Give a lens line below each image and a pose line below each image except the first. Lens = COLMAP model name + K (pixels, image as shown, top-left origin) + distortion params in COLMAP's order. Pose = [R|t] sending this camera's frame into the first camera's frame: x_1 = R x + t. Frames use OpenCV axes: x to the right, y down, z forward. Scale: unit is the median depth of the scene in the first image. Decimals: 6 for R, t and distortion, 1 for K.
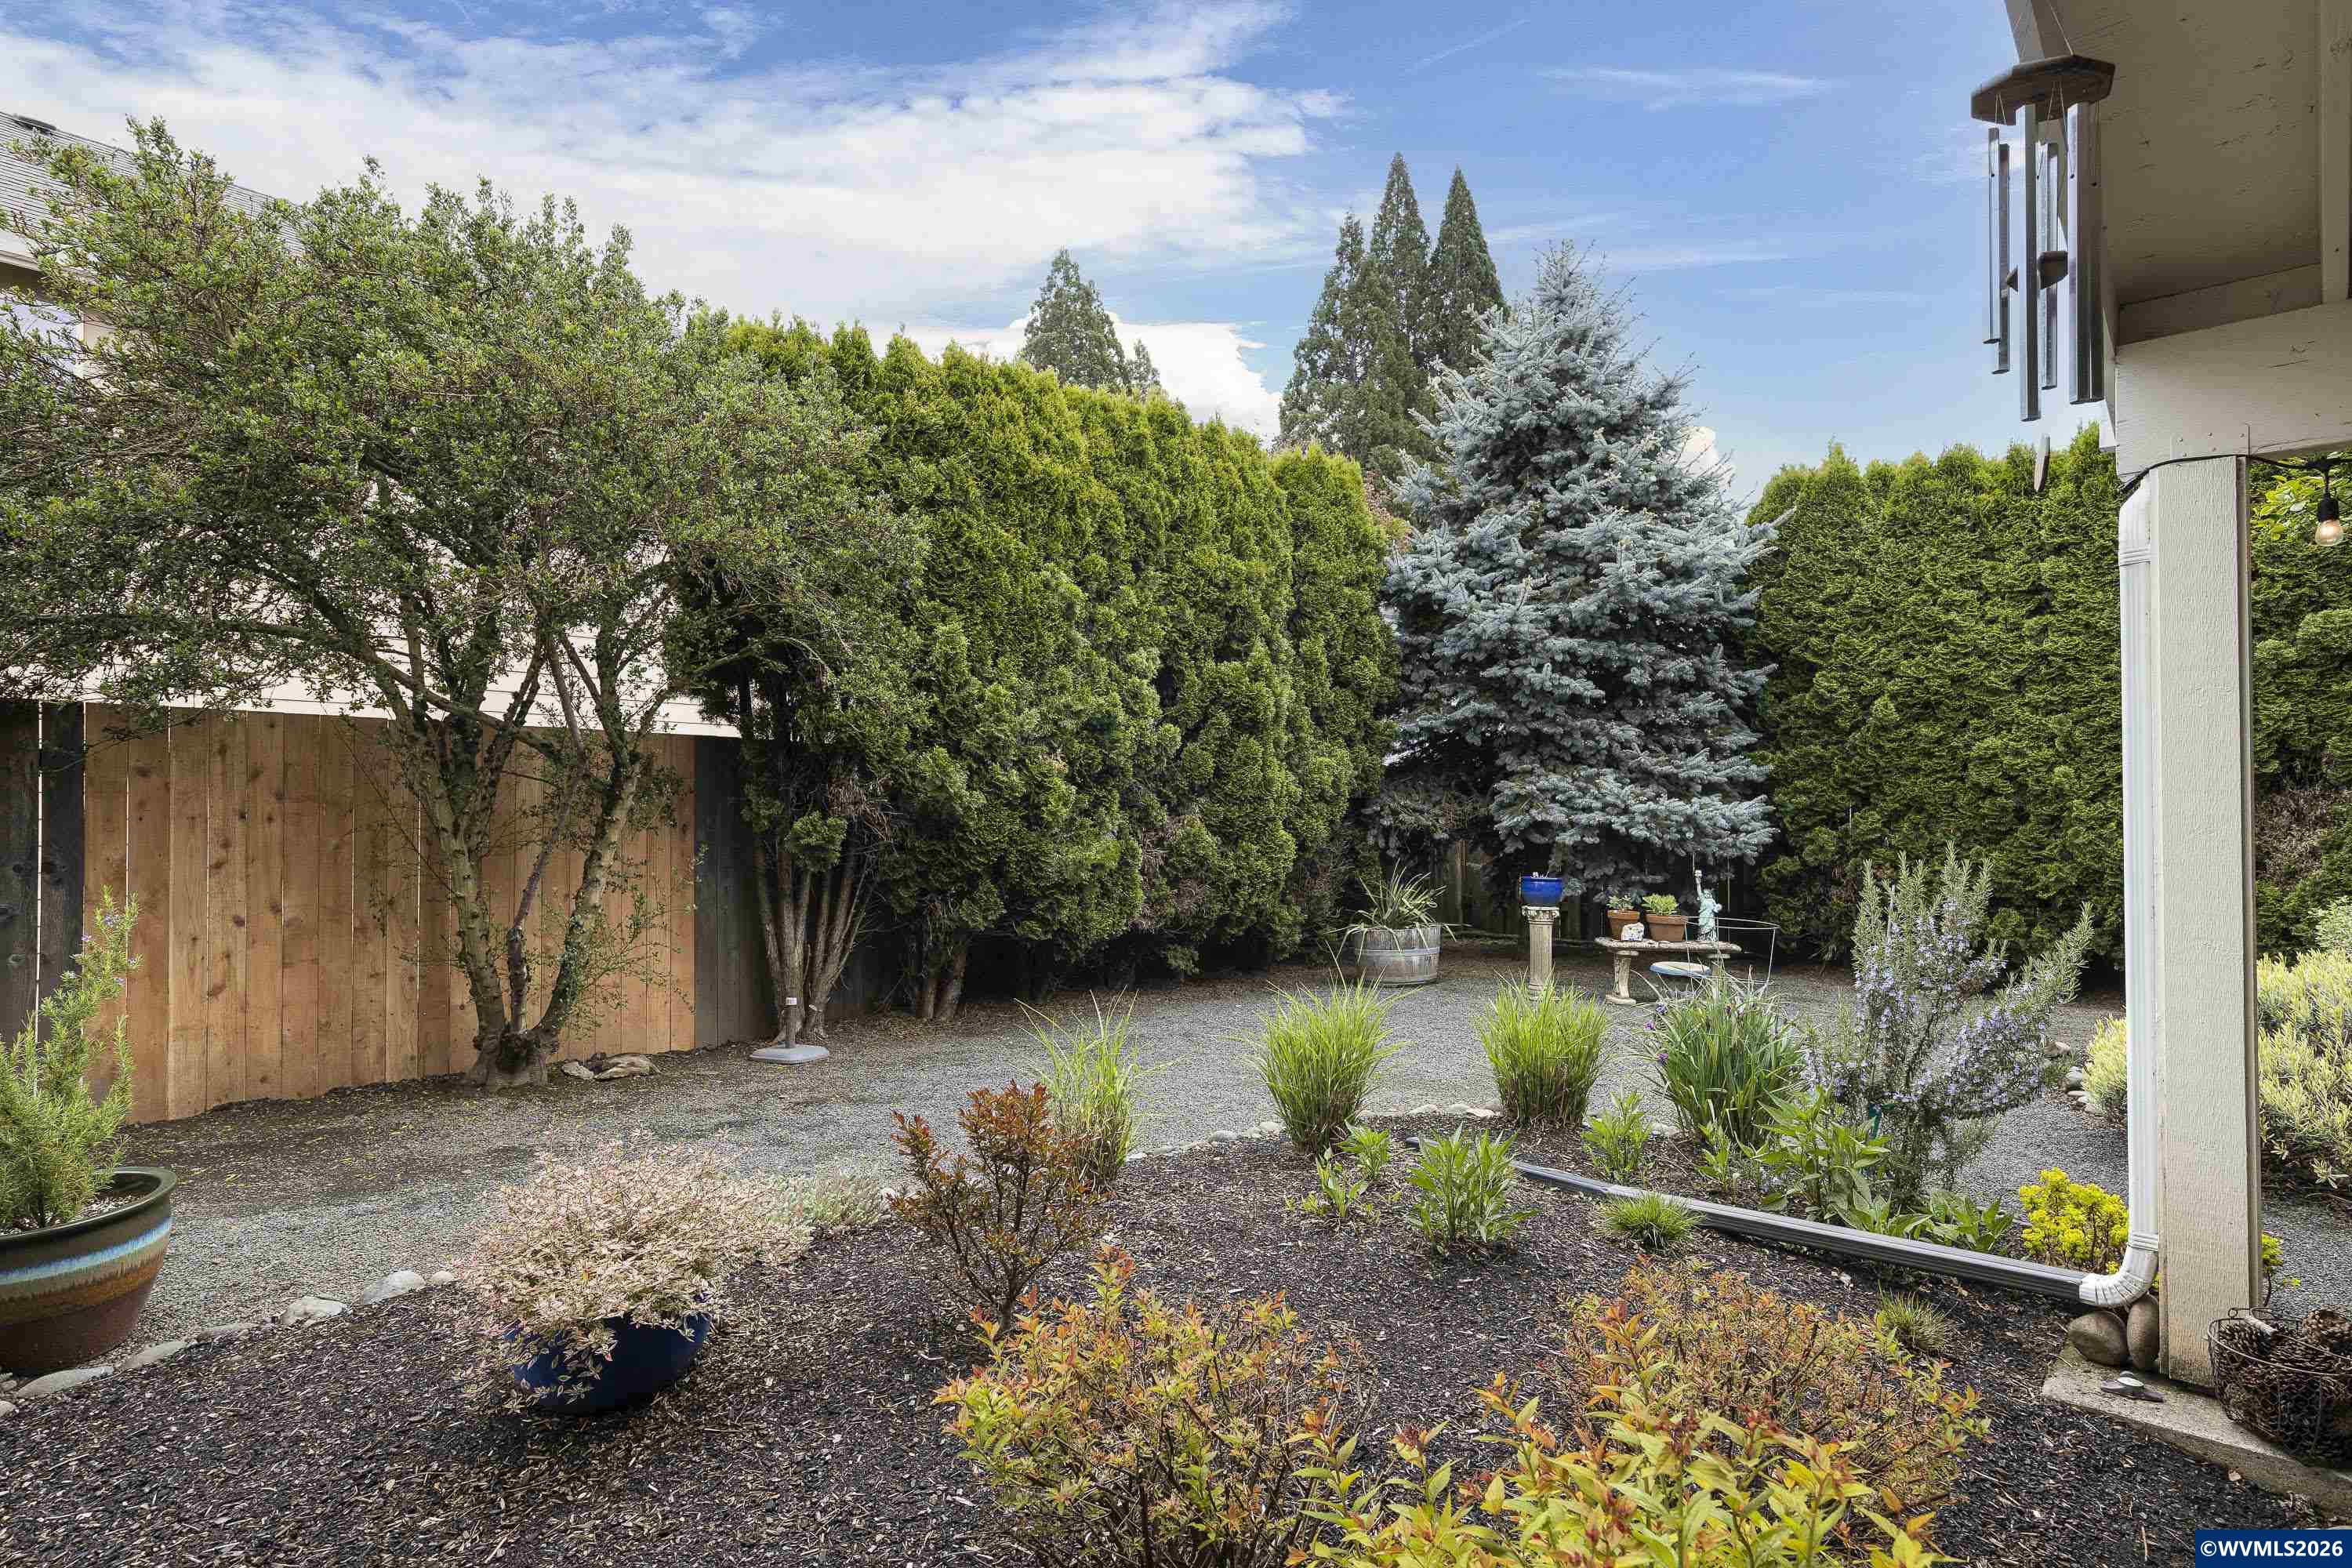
lens RADIAL K [[1284.3, 0, 1172.3], [0, 1284.3, 784.2], [0, 0, 1]] dist [0.003134, 0.000083]
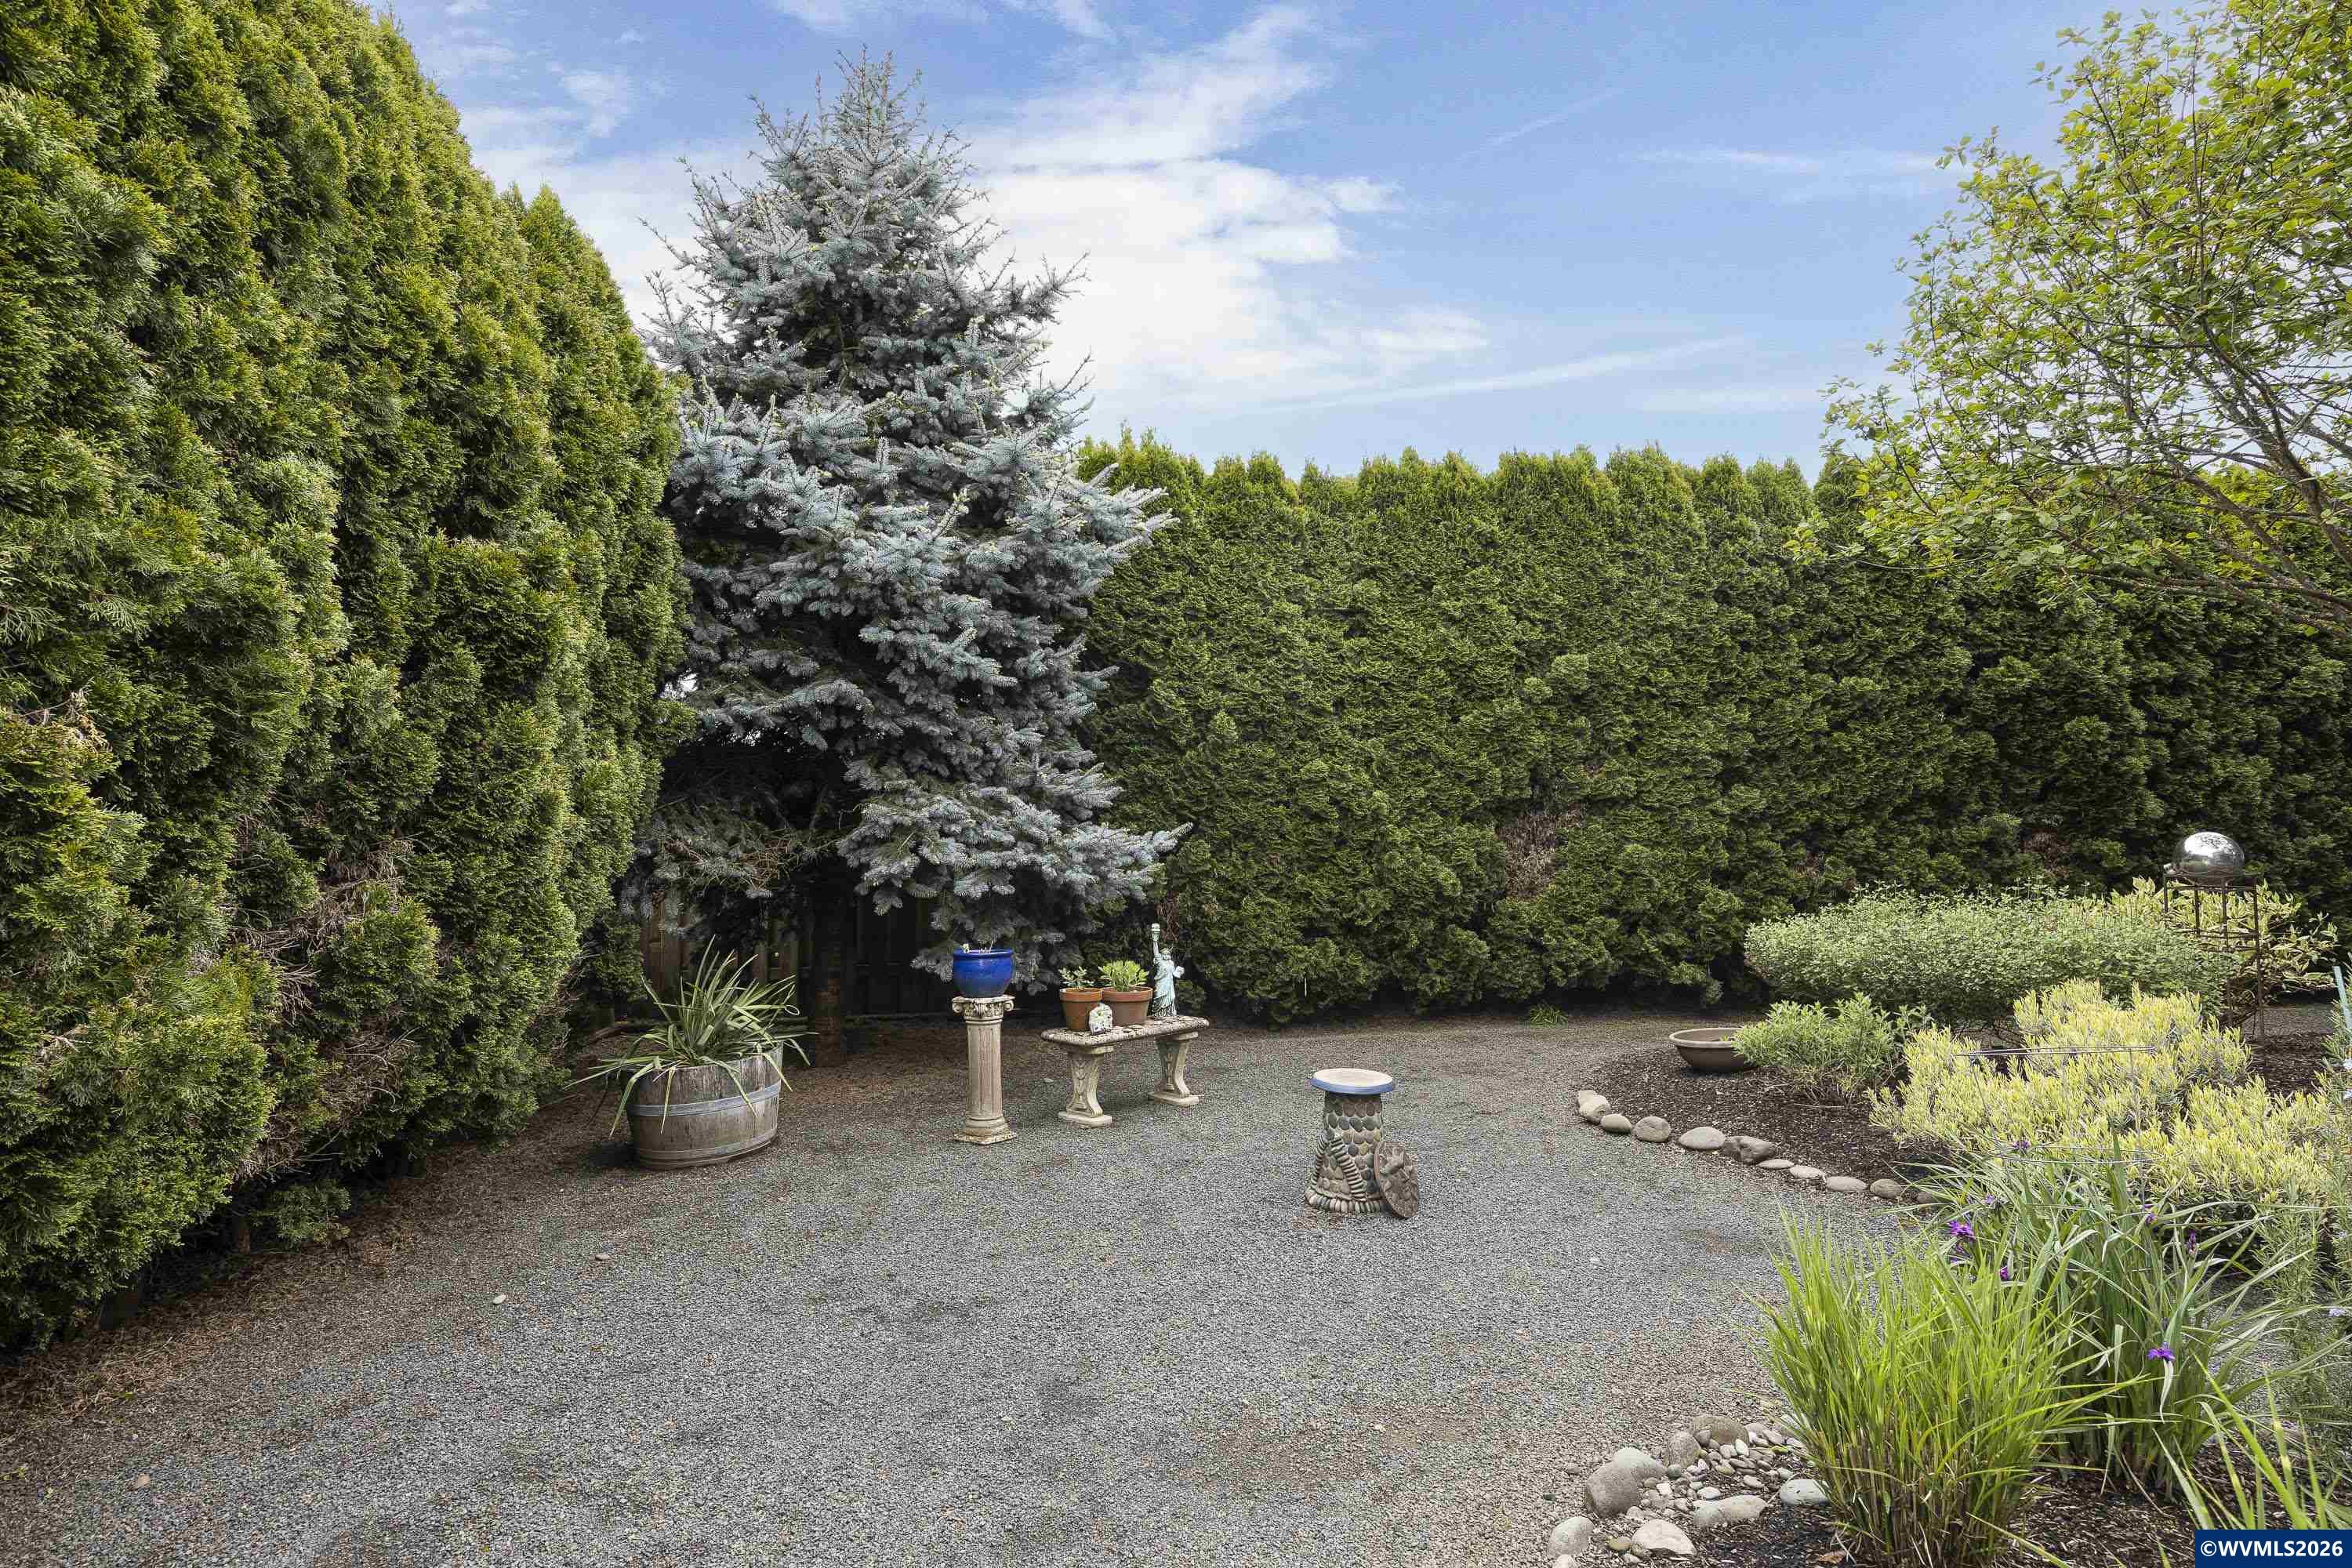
lens RADIAL K [[1204.1, 0, 1171.3], [0, 1204.1, 787.5], [0, 0, 1]] dist [0.006592, -0.000254]
pose [[0.649124, 0.013586, 0.760561, -0.111427], [0.002318, 0.999801, -0.019838, 0.001425], [-0.760679, 0.014640, 0.648963, 0.497822]]
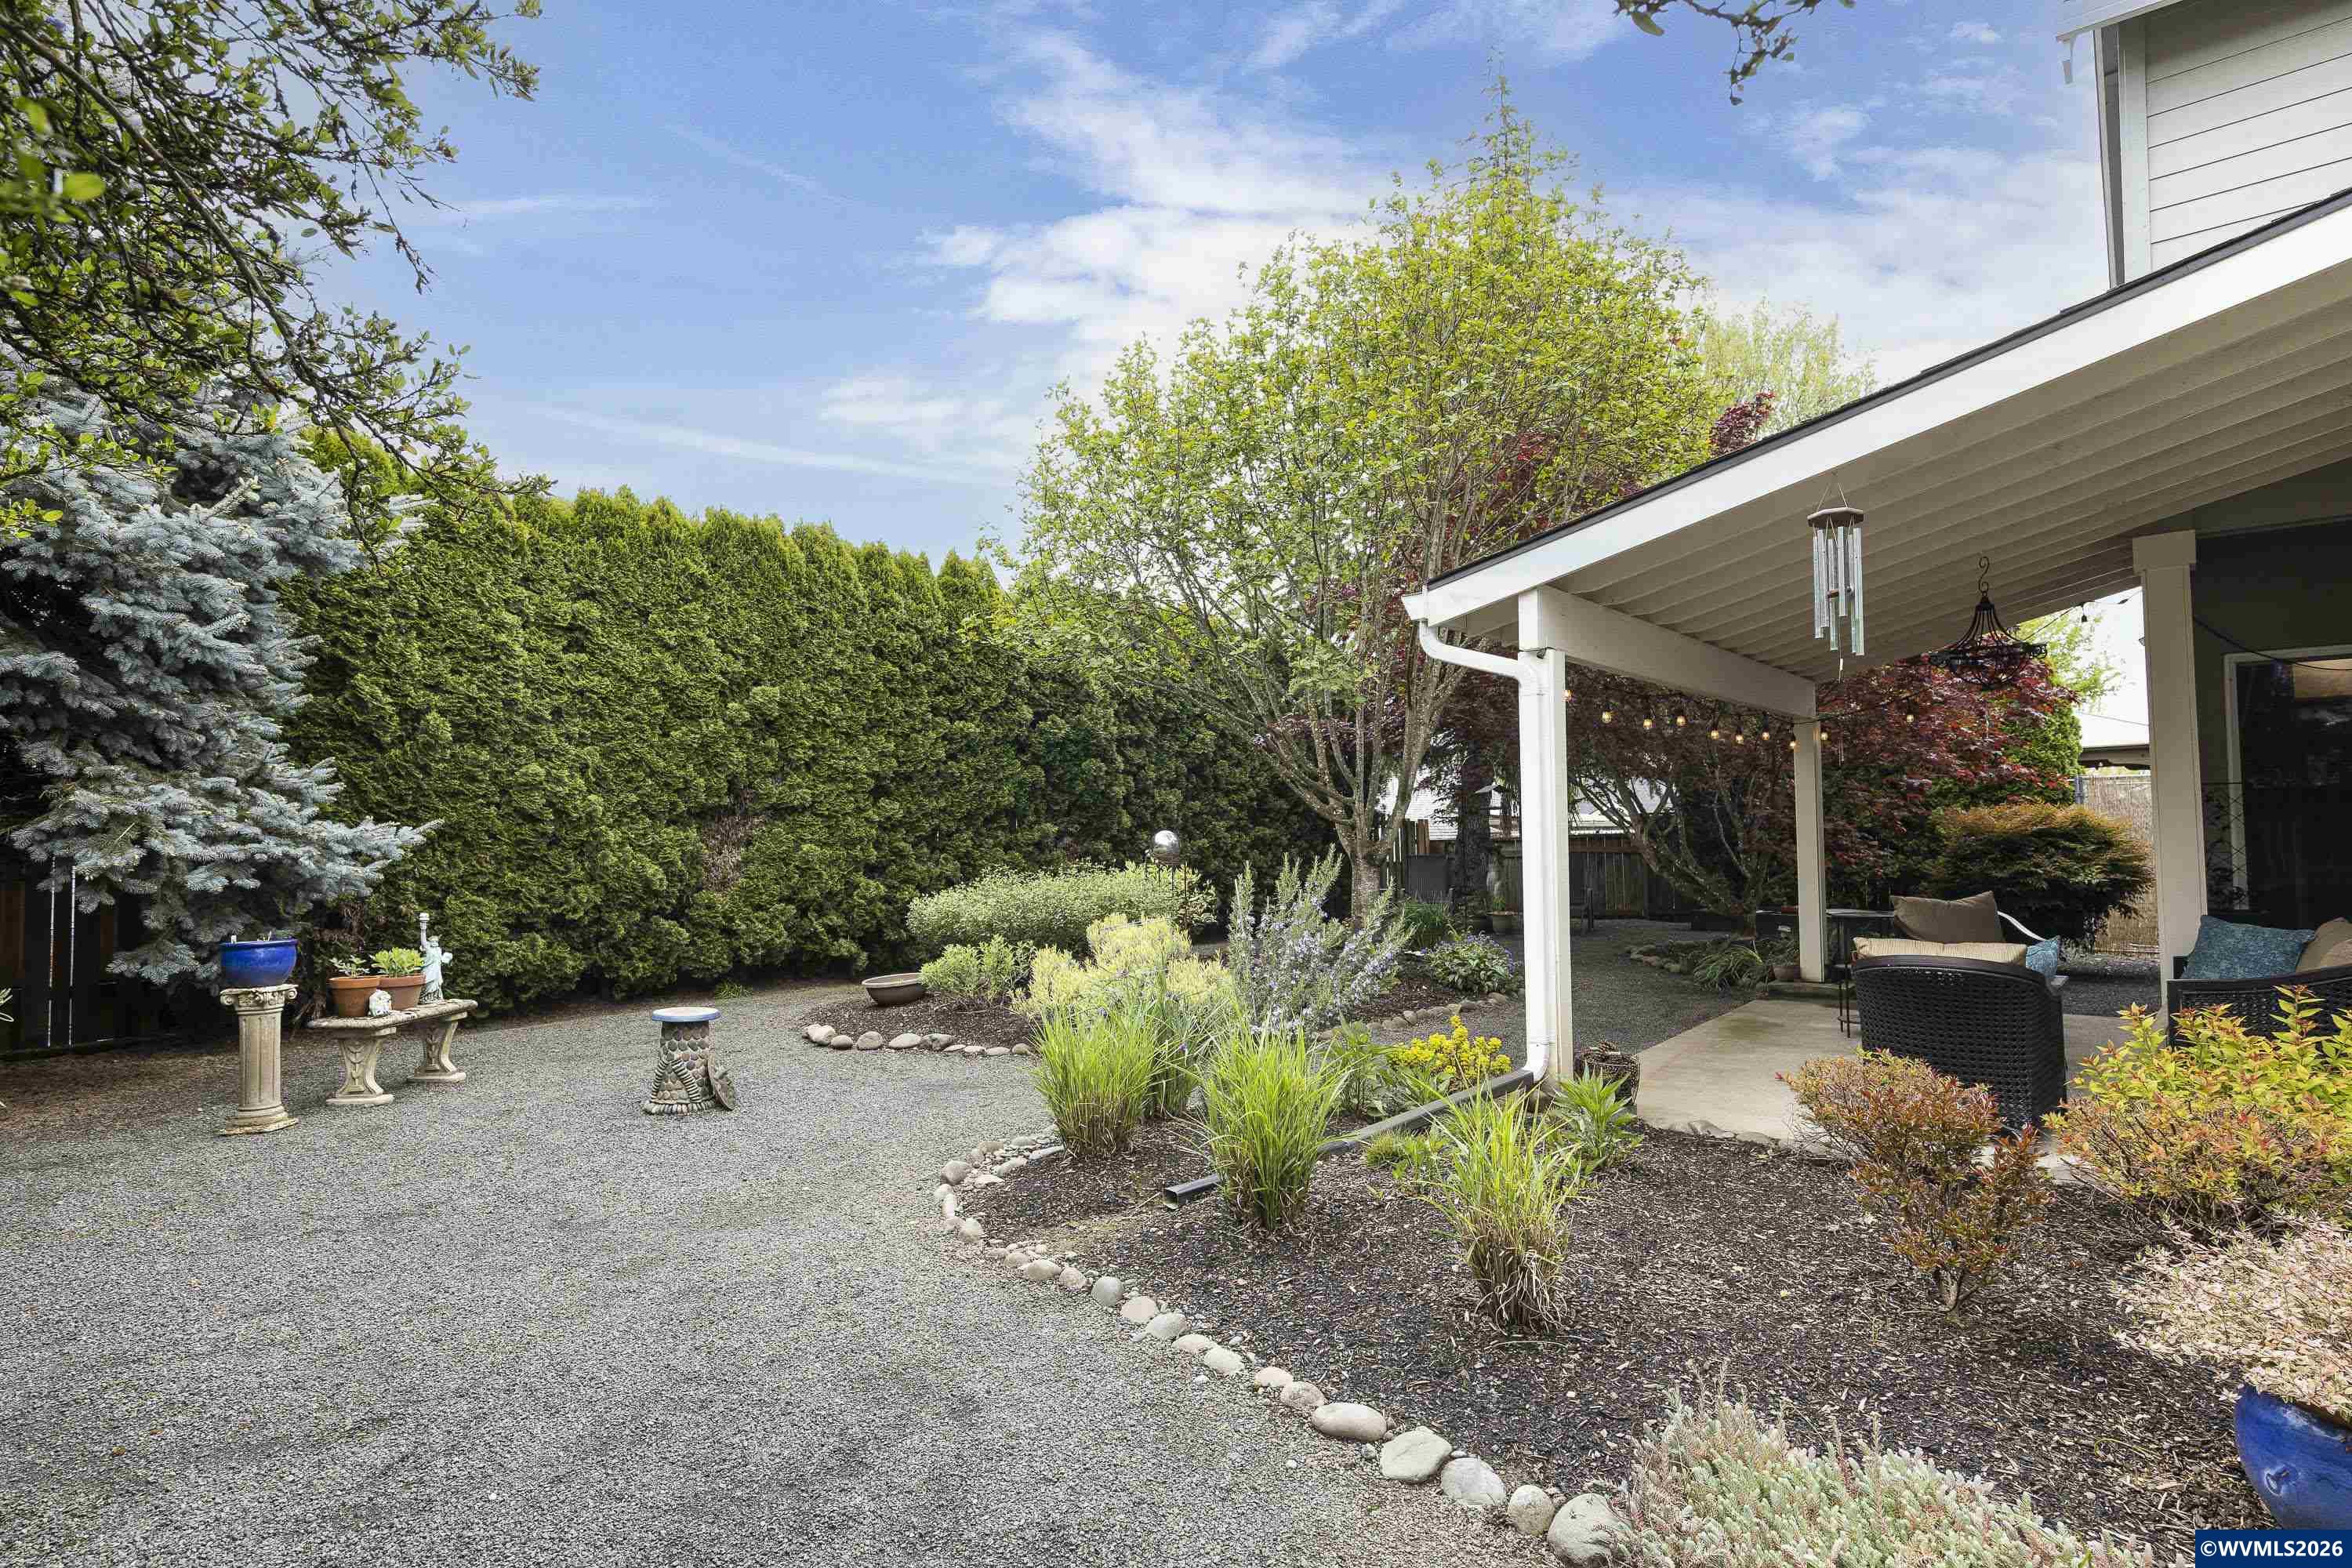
lens RADIAL K [[1204.1, 0, 1194.6], [0, 1204.1, 784.7], [0, 0, 1]] dist [0.006592, -0.000254]
pose [[-0.060273, 0.038770, 0.997429, -0.335520], [-0.006488, 0.999209, -0.039231, 0.013252], [-0.998161, -0.008836, -0.059974, 0.532534]]
